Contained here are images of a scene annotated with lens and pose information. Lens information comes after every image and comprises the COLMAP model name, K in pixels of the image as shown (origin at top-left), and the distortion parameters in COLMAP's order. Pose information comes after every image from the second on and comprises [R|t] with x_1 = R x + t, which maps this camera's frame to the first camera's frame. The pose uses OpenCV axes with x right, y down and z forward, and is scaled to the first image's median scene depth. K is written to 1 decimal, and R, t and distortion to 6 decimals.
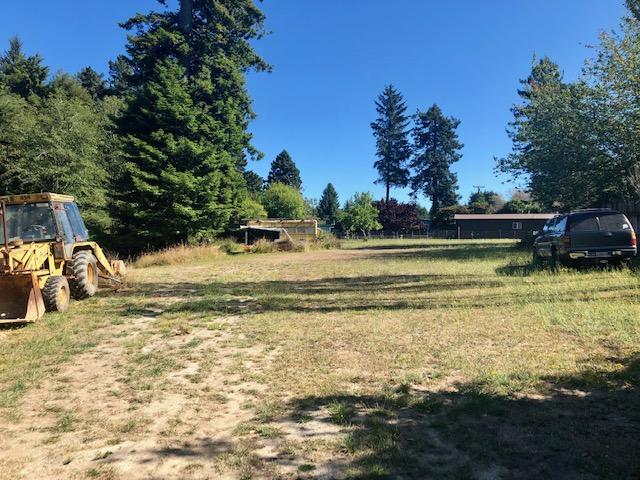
lens RADIAL K [[512.3, 0, 320.0], [0, 512.3, 240.0], [0, 0, 1]] dist [-0.008491, -0.009657]
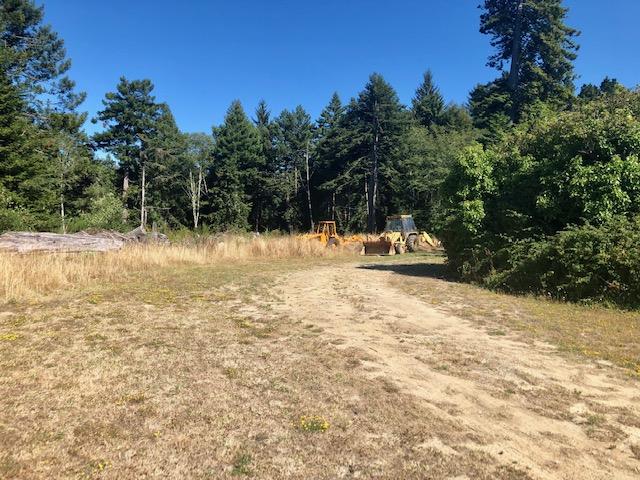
lens RADIAL K [[512.3, 0, 320.0], [0, 512.3, 240.0], [0, 0, 1]] dist [-0.008491, -0.009657]
pose [[0.727423, 0.041327, -0.684944, 0.388623], [-0.024307, 0.999110, 0.034468, -0.013166], [0.685759, -0.008424, 0.727780, -0.492621]]
